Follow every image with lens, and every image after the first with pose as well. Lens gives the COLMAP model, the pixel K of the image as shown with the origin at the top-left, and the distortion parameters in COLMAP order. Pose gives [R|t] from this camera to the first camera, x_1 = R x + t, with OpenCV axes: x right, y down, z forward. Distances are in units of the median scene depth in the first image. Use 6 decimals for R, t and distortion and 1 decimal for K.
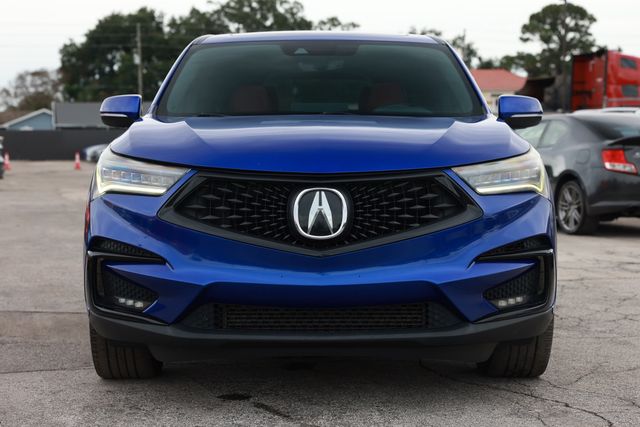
lens RADIAL K [[1192.4, 0, 320.0], [0, 1192.4, 213.5], [0, 0, 1]] dist [0.152966, 0.024506]
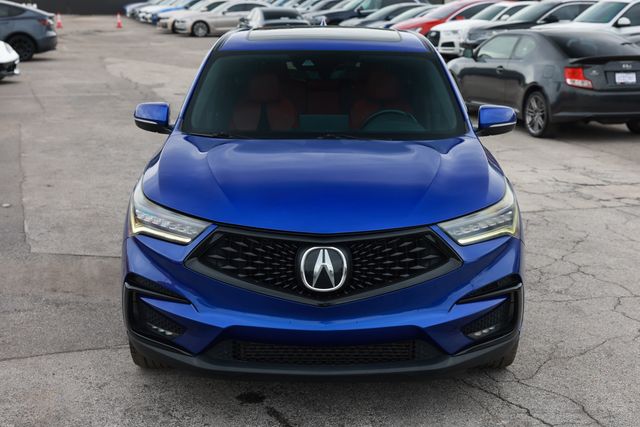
lens RADIAL K [[990.3, 0, 333.0], [0, 990.3, 211.1], [0, 0, 1]] dist [0.088647, -0.010817]
pose [[0.999943, 0.005681, 0.009044, 0.000288], [-0.007017, 0.987843, 0.155293, -0.190007], [-0.008051, -0.155348, 0.987827, 0.051517]]
